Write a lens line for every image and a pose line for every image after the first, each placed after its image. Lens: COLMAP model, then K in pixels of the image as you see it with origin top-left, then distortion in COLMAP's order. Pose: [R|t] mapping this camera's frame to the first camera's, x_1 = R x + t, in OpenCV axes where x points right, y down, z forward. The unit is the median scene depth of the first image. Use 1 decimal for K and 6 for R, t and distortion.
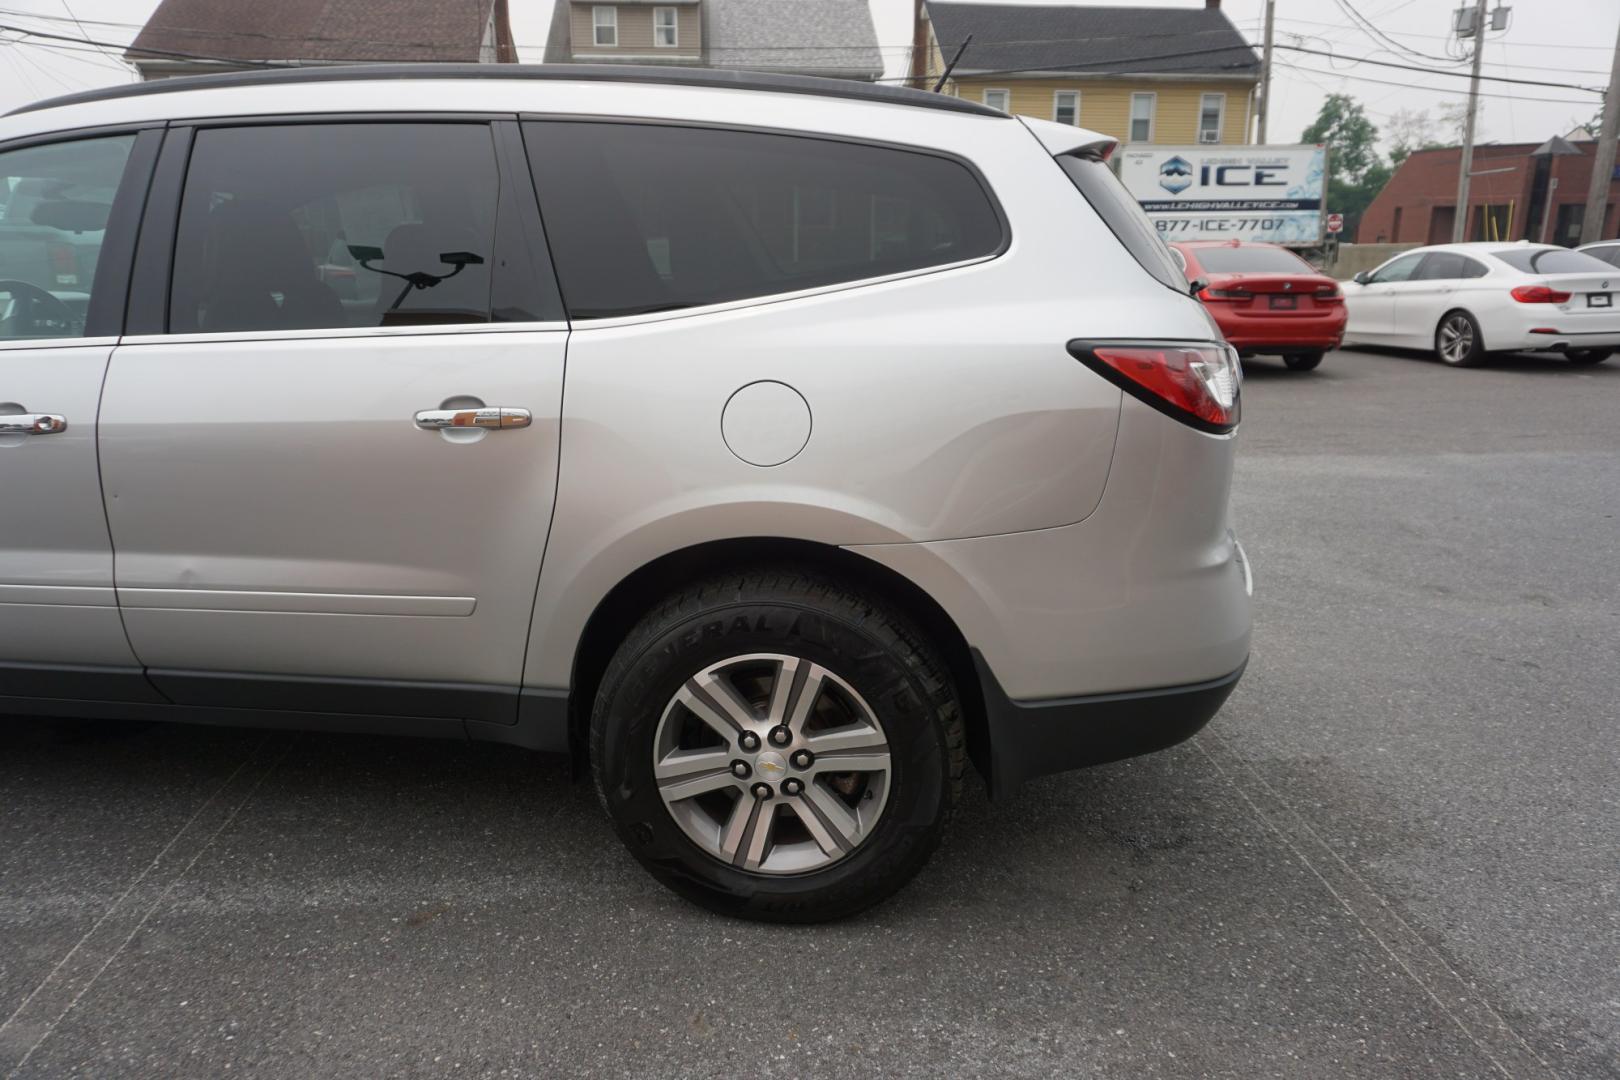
lens RADIAL K [[1083.9, 0, 804.7], [0, 1083.9, 537.8], [0, 0, 1]] dist [-0.039950, 0.027829]
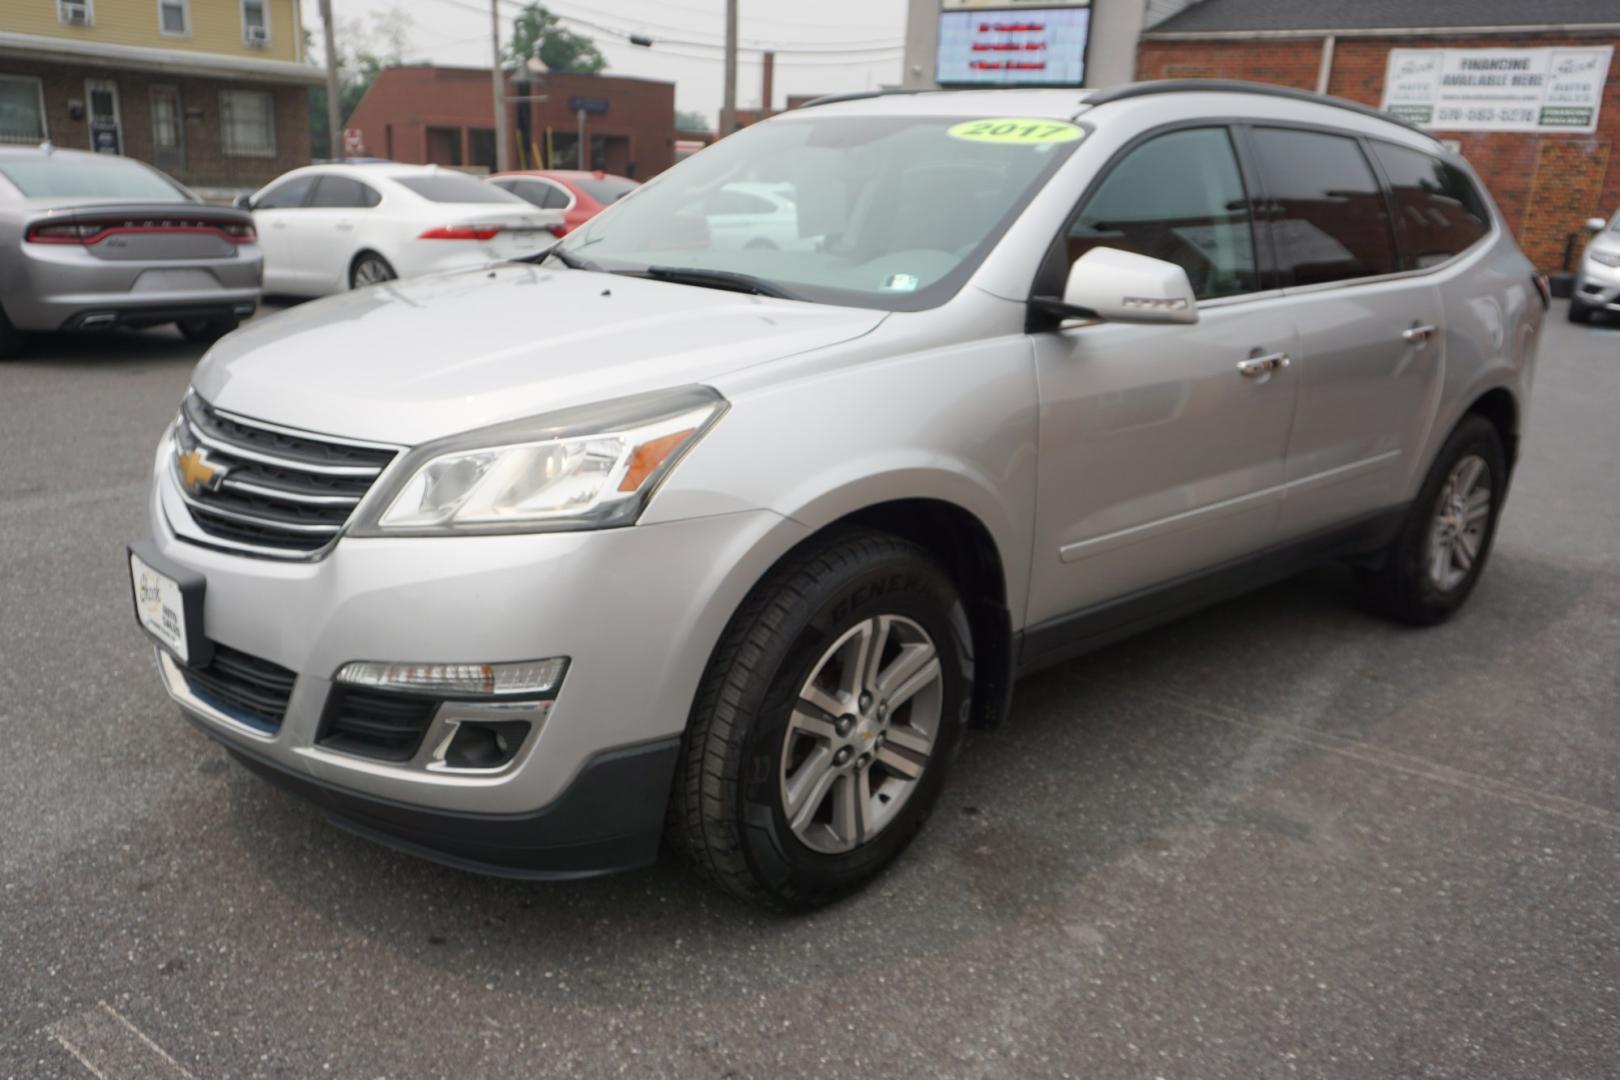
lens RADIAL K [[1250.5, 0, 805.7], [0, 1250.5, 529.5], [0, 0, 1]] dist [-0.015550, 0.023738]
pose [[0.653699, -0.179236, 0.735222, -0.431334], [0.161792, 0.982184, 0.095589, -0.028031], [-0.739257, 0.056467, 0.671052, 0.083727]]
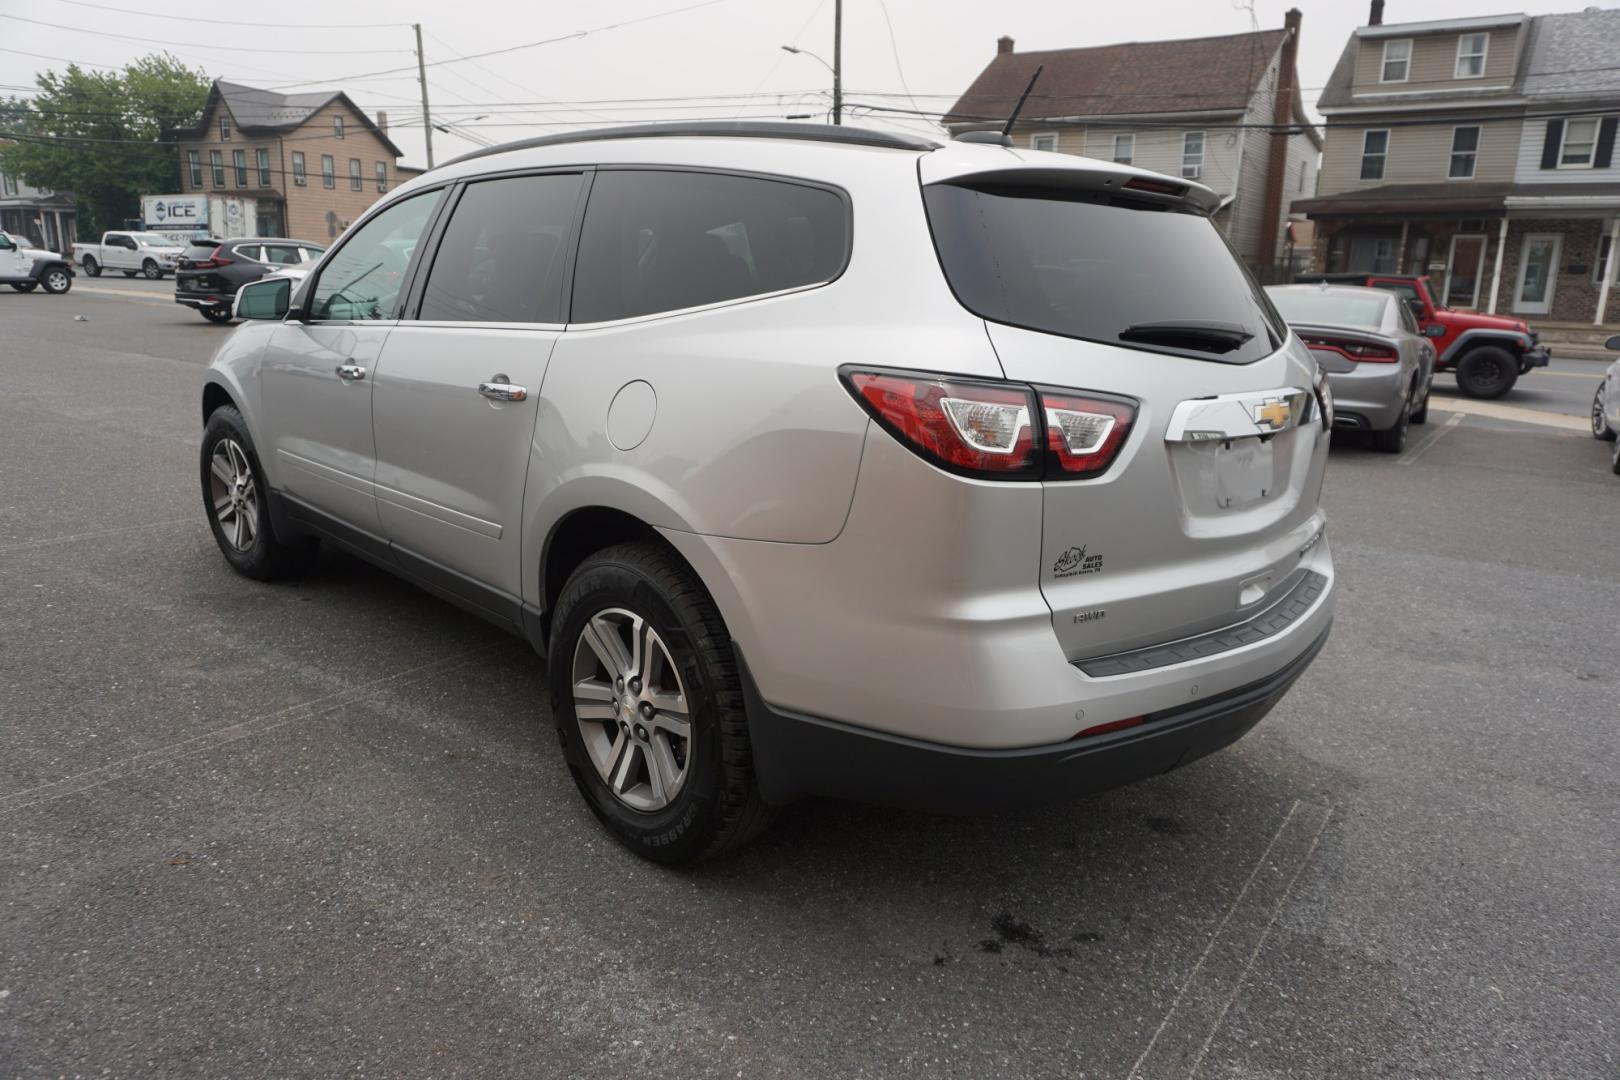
lens RADIAL K [[1083.9, 0, 805.4], [0, 1083.9, 538.3], [0, 0, 1]] dist [-0.039950, 0.027829]
pose [[0.772321, 0.171749, -0.611574, 0.156727], [-0.195829, 0.980239, 0.027981, -0.007943], [0.604294, 0.098153, 0.790693, 0.033649]]
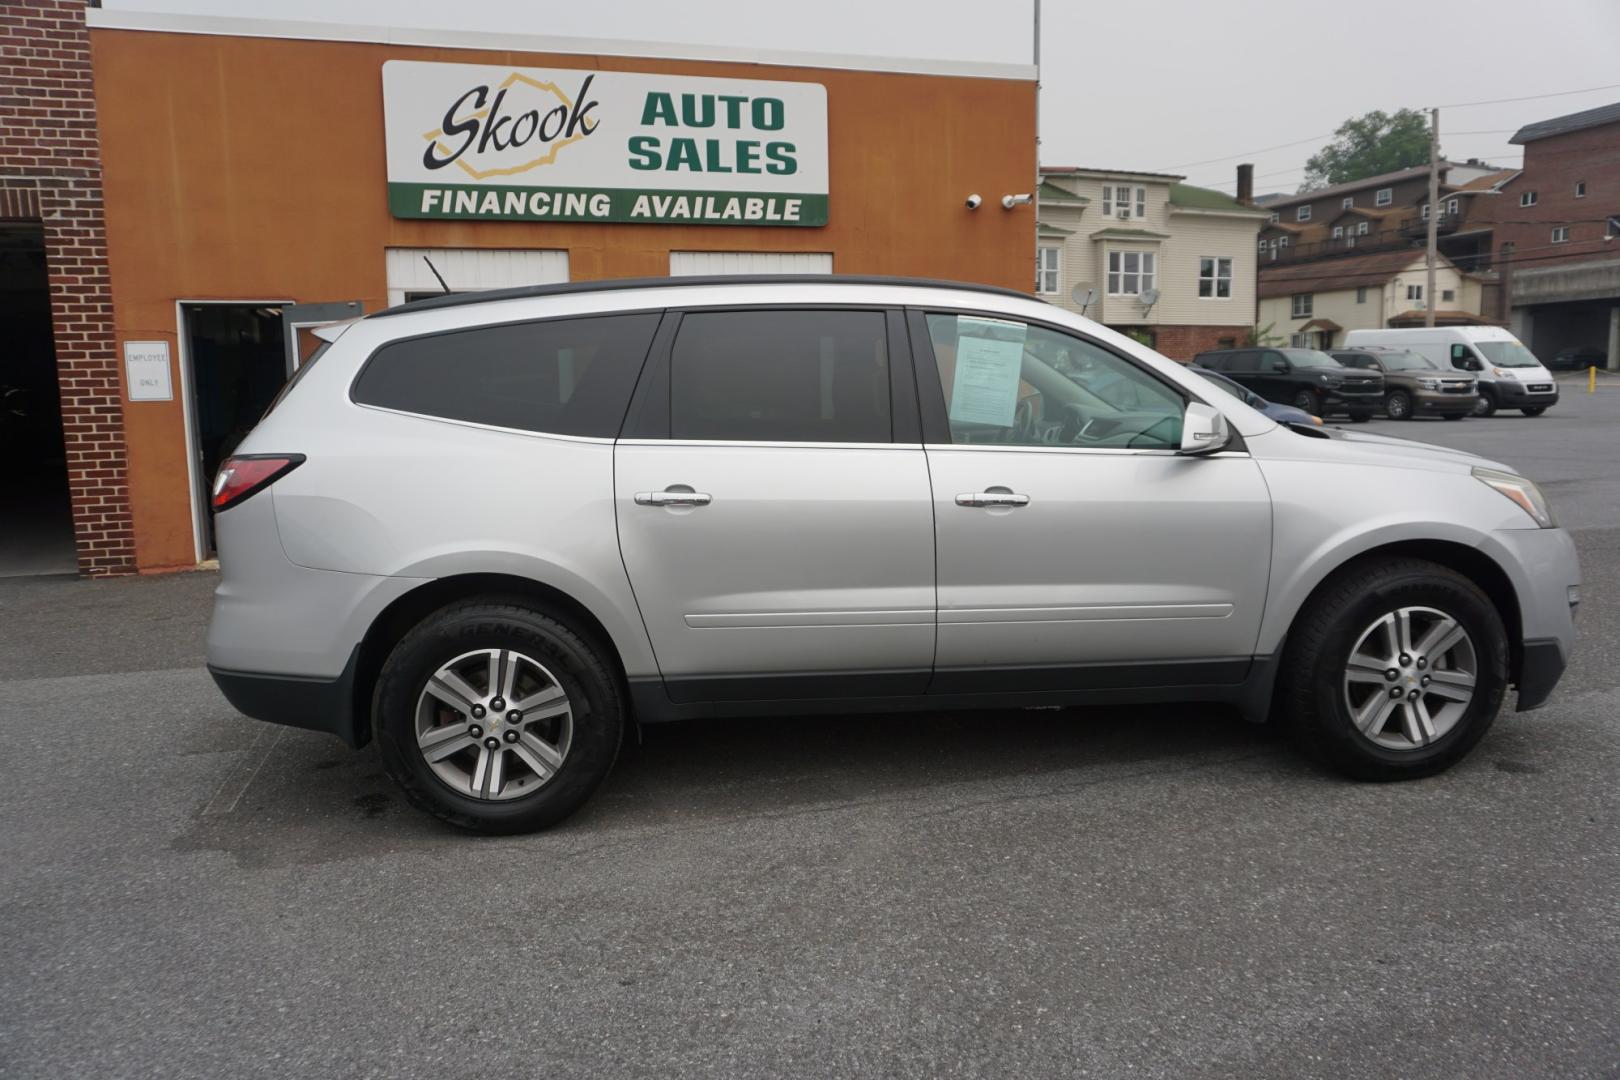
lens RADIAL K [[1083.9, 0, 801.1], [0, 1083.9, 539.2], [0, 0, 1]] dist [-0.039950, 0.027829]
pose [[-0.981781, 0.045260, -0.184548, -0.016680], [-0.033417, 0.914956, 0.402168, -0.174405], [0.187056, 0.401008, -0.896774, 0.623573]]
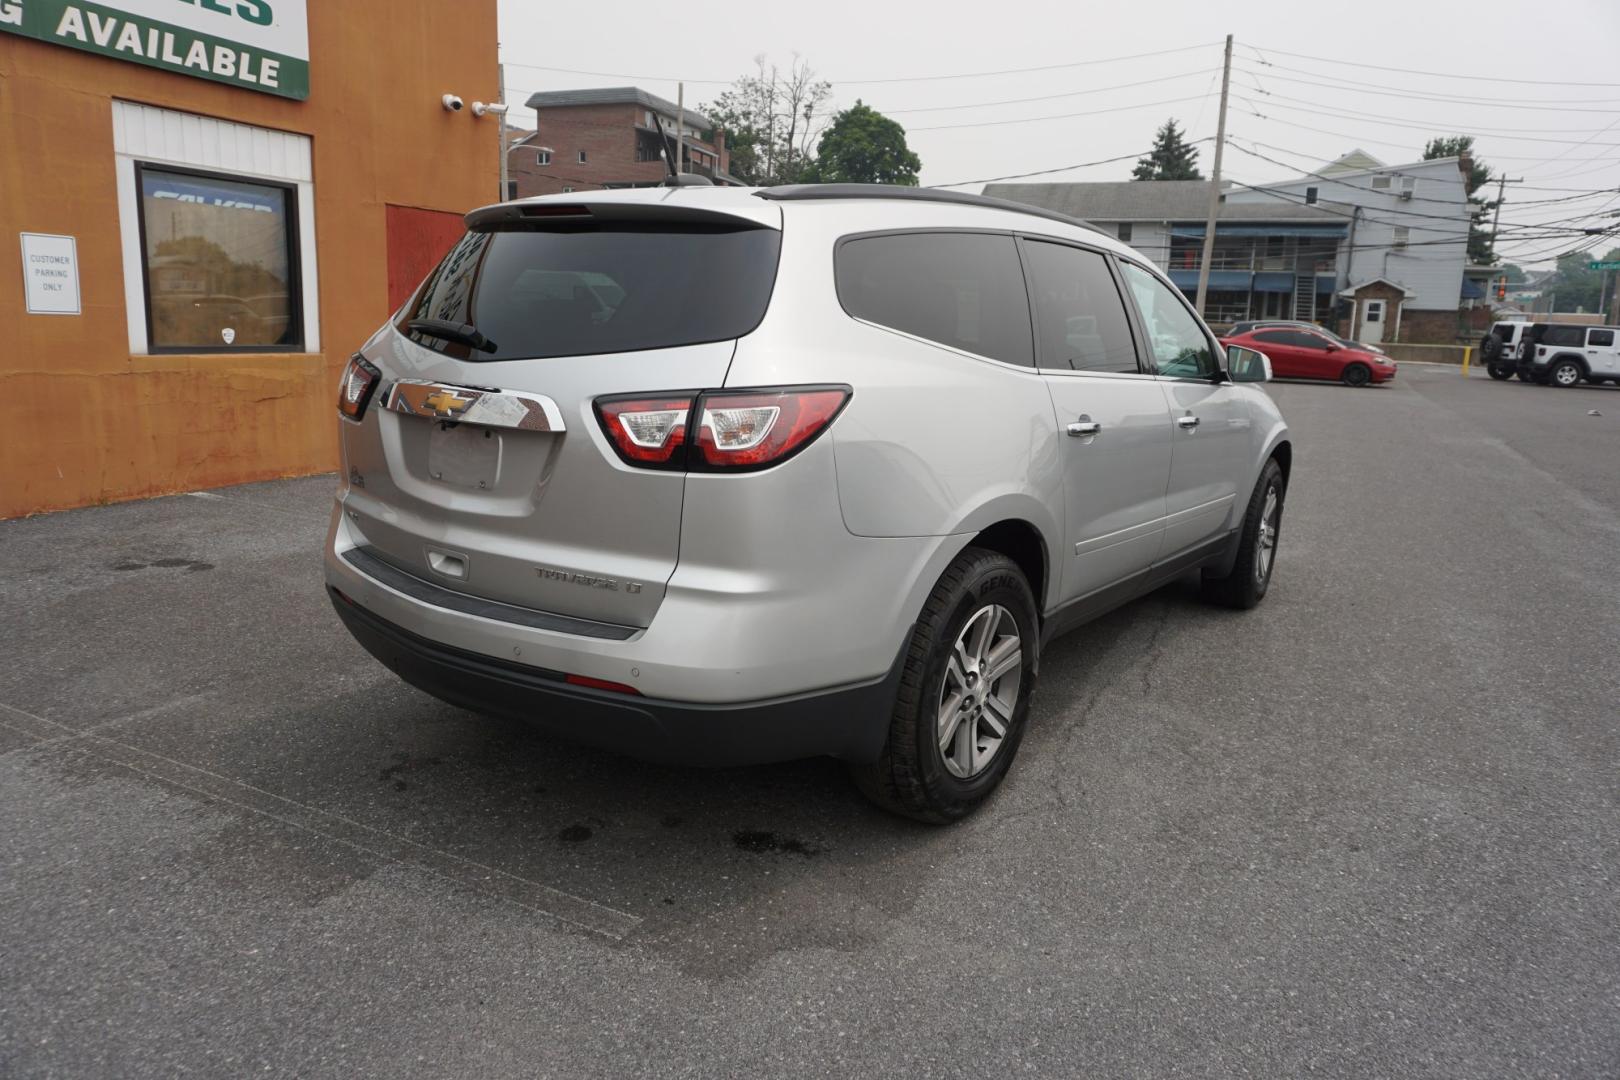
lens RADIAL K [[1083.9, 0, 798.8], [0, 1083.9, 537.8], [0, 0, 1]] dist [-0.039950, 0.027829]
pose [[-0.502063, 0.154137, -0.850984, 0.259087], [-0.269233, 0.907236, 0.323167, -0.111989], [0.821855, 0.391363, -0.413991, 0.417247]]
